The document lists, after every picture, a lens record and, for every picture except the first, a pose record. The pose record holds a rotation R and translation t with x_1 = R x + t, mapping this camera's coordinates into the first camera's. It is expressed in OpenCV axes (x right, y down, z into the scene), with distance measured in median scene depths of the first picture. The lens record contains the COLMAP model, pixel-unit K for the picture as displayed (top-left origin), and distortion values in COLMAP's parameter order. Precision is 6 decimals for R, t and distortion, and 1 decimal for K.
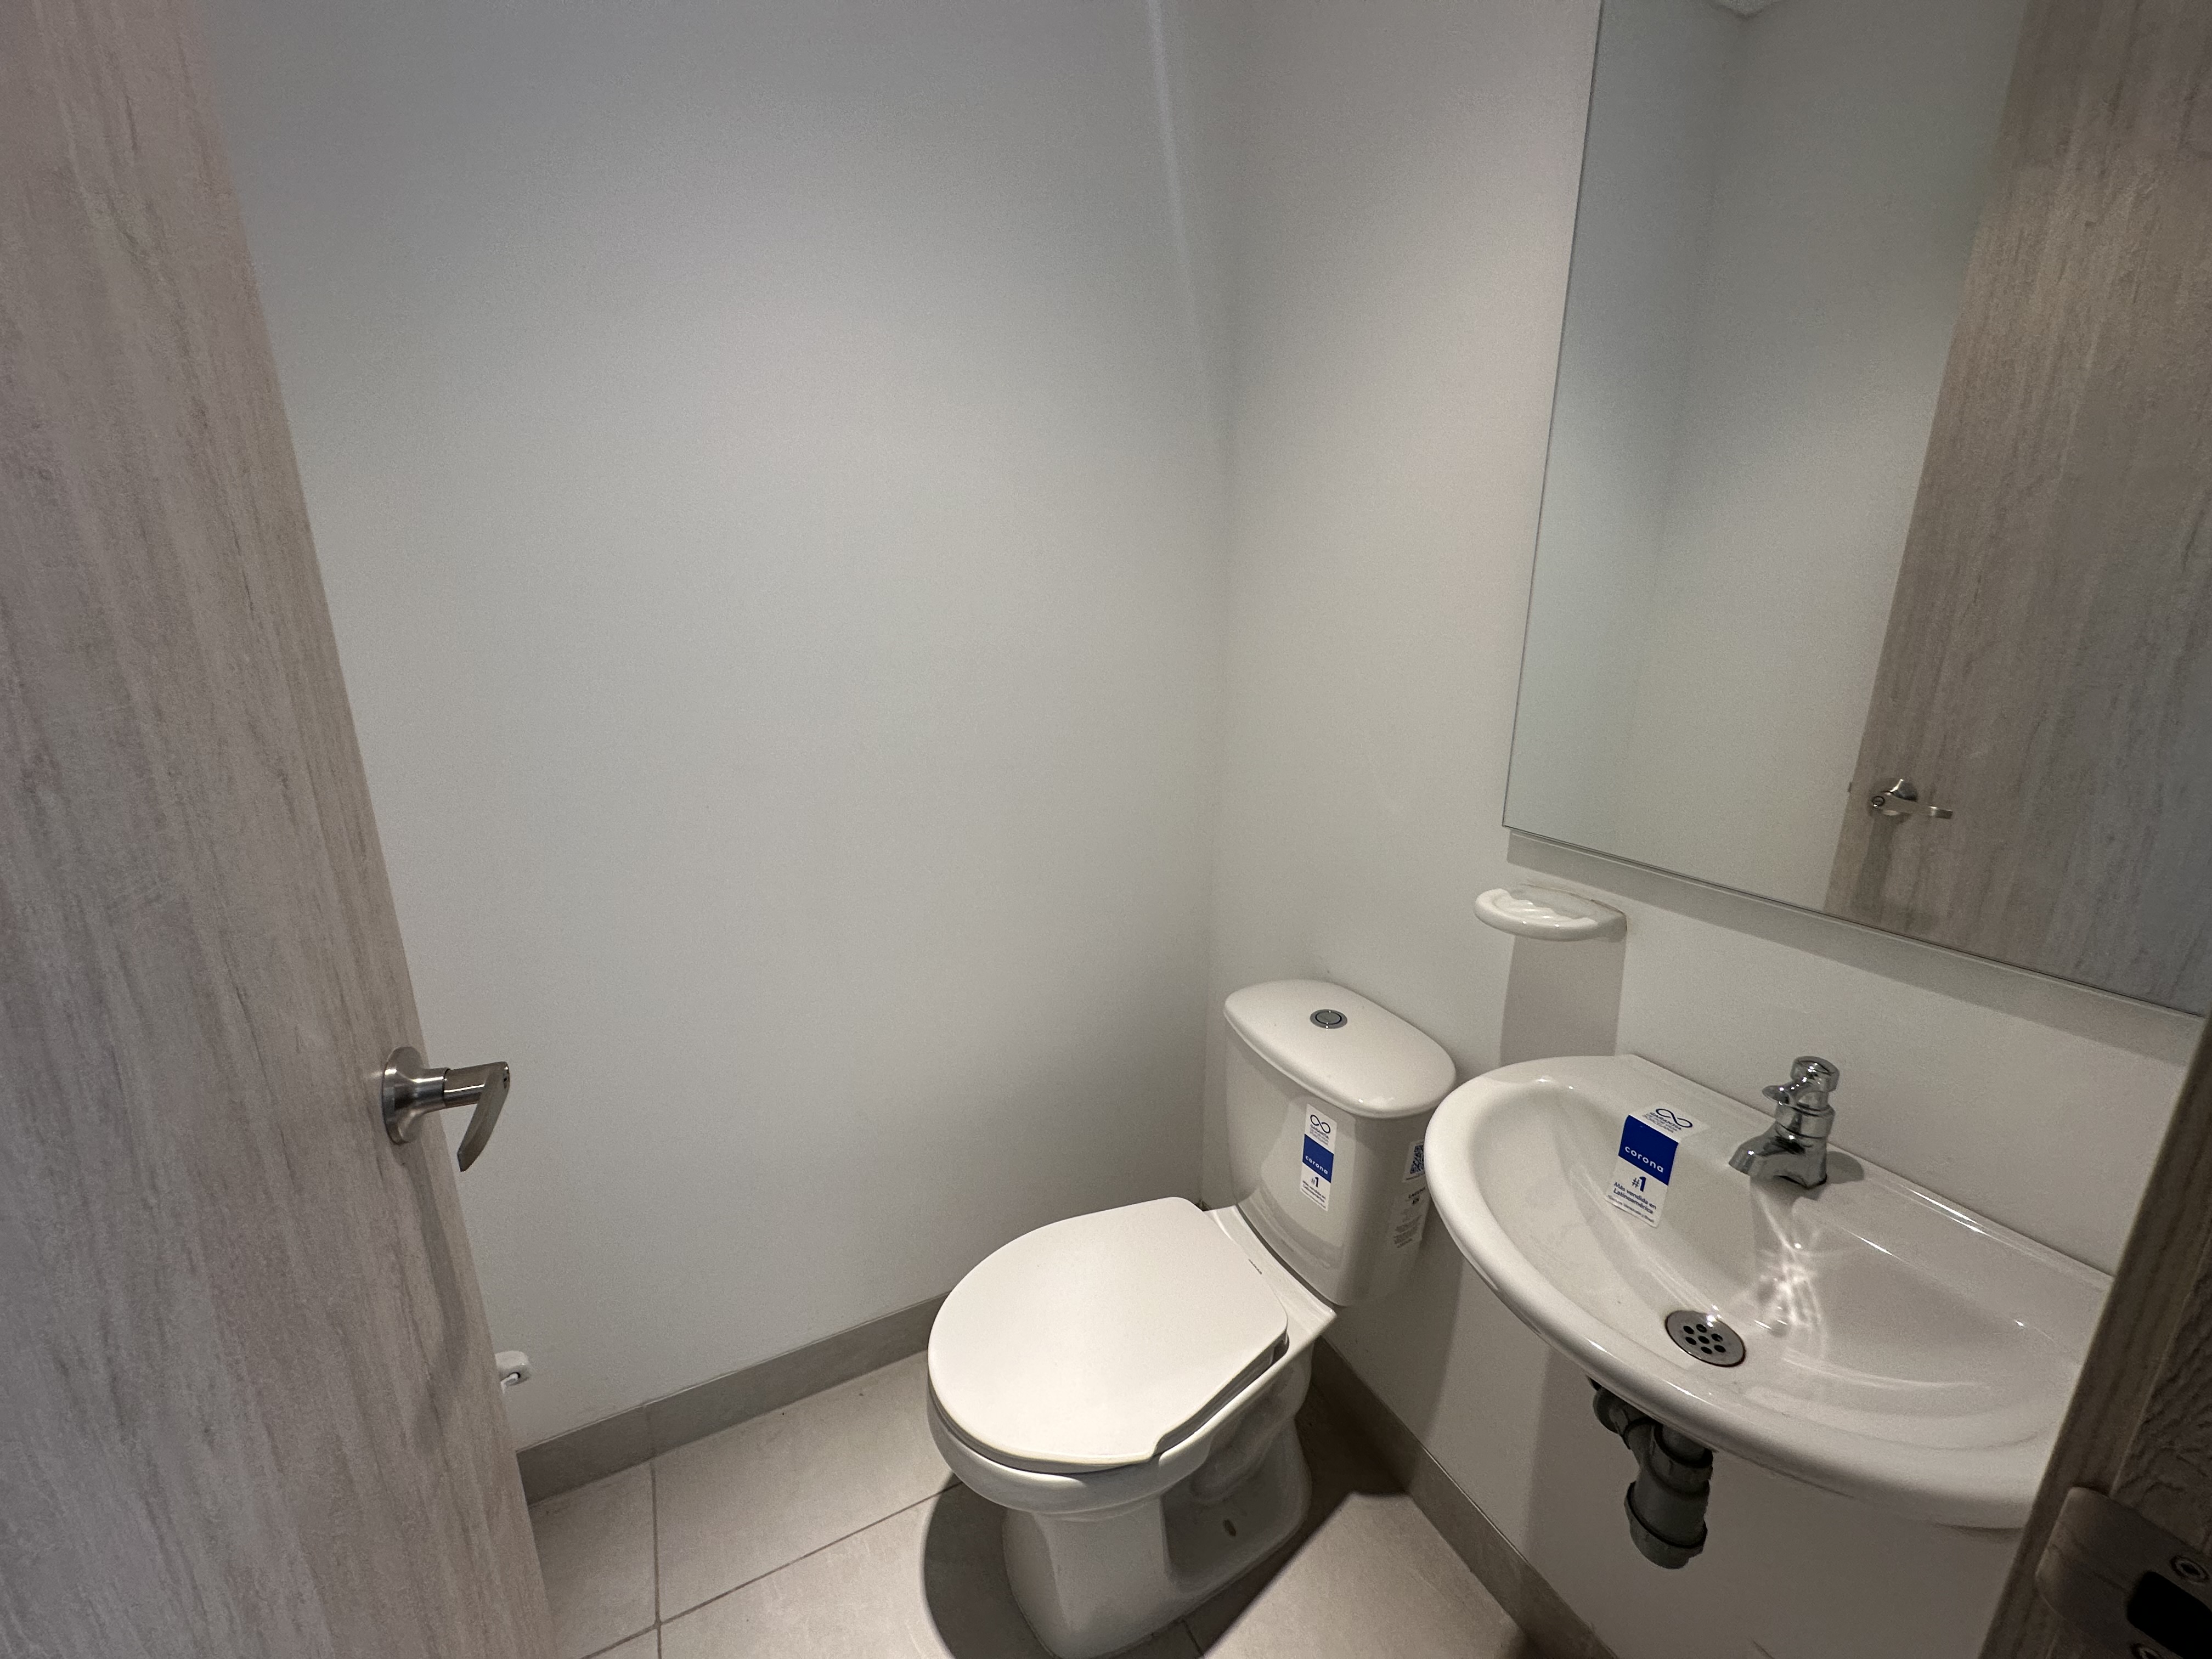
lens RADIAL K [[884.4, 0, 1106.9], [0, 884.4, 827.6], [0, 0, 1]] dist [-0.002774, 0.000602]
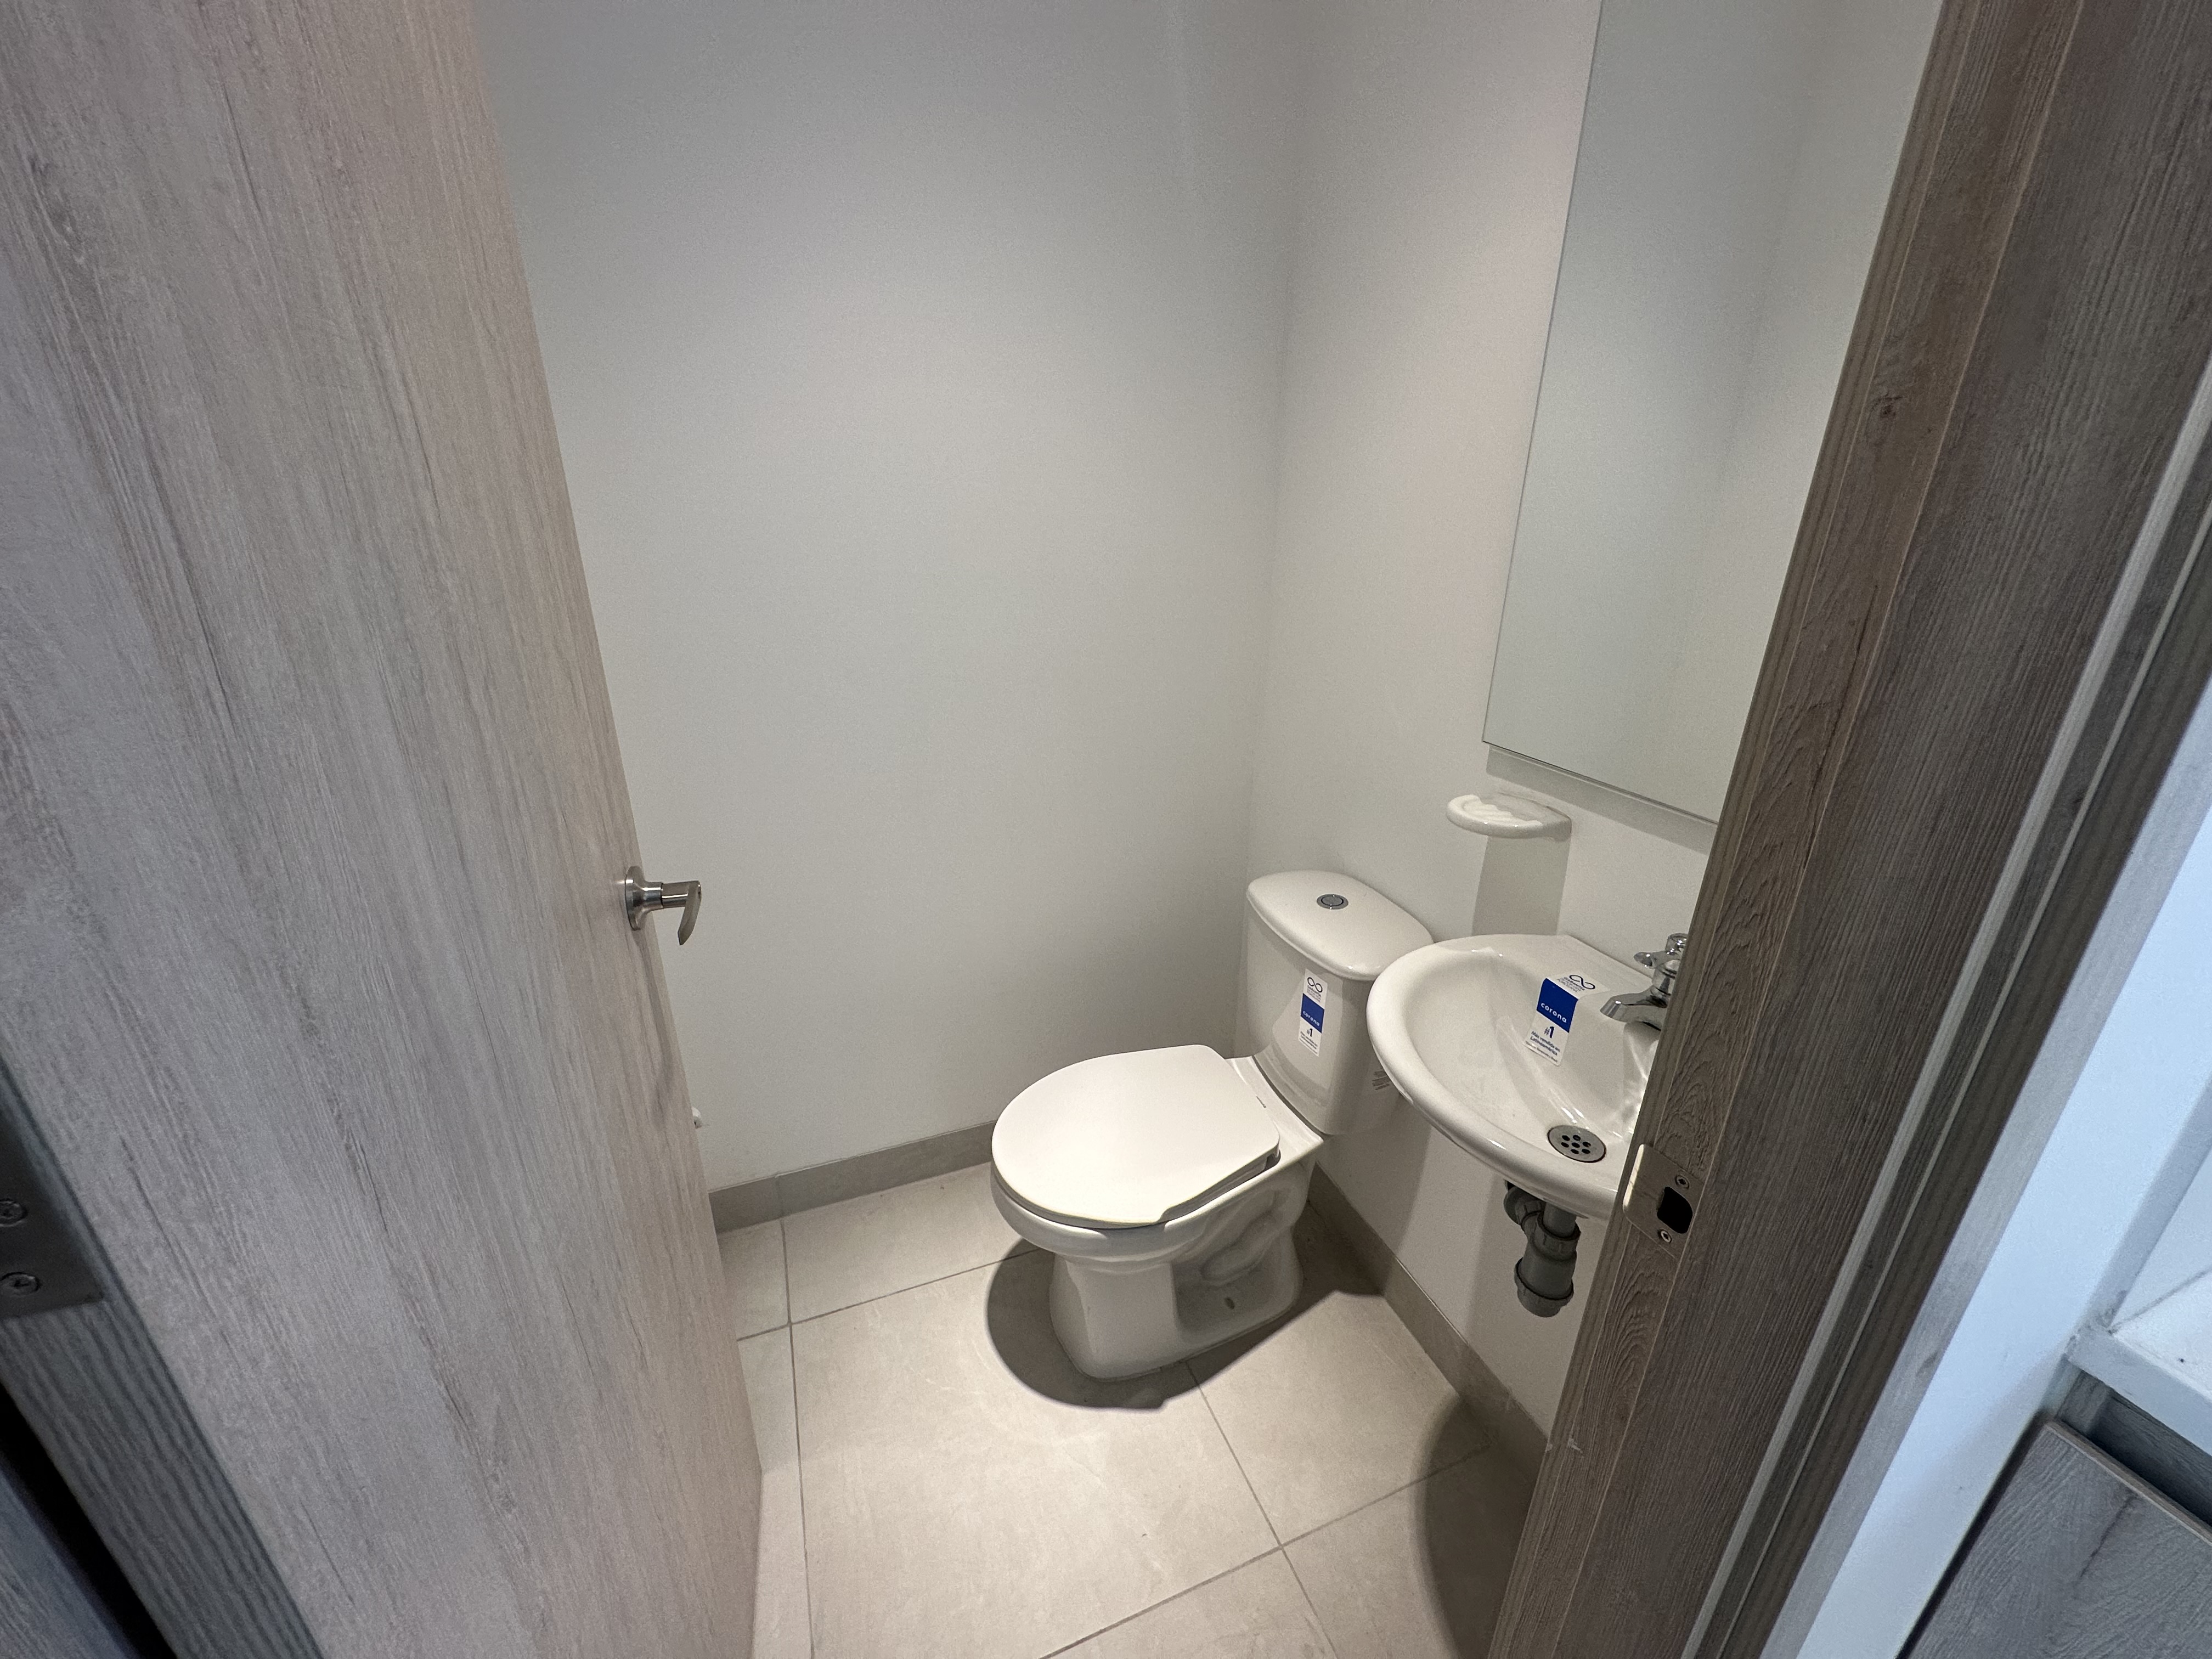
lens RADIAL K [[884.4, 0, 1106.9], [0, 884.4, 827.6], [0, 0, 1]] dist [-0.002774, 0.000602]
pose [[0.994295, 0.042740, -0.097725, 0.081971], [-0.032211, 0.993749, 0.106889, 0.002365], [0.101683, -0.103131, 0.989457, -0.244001]]
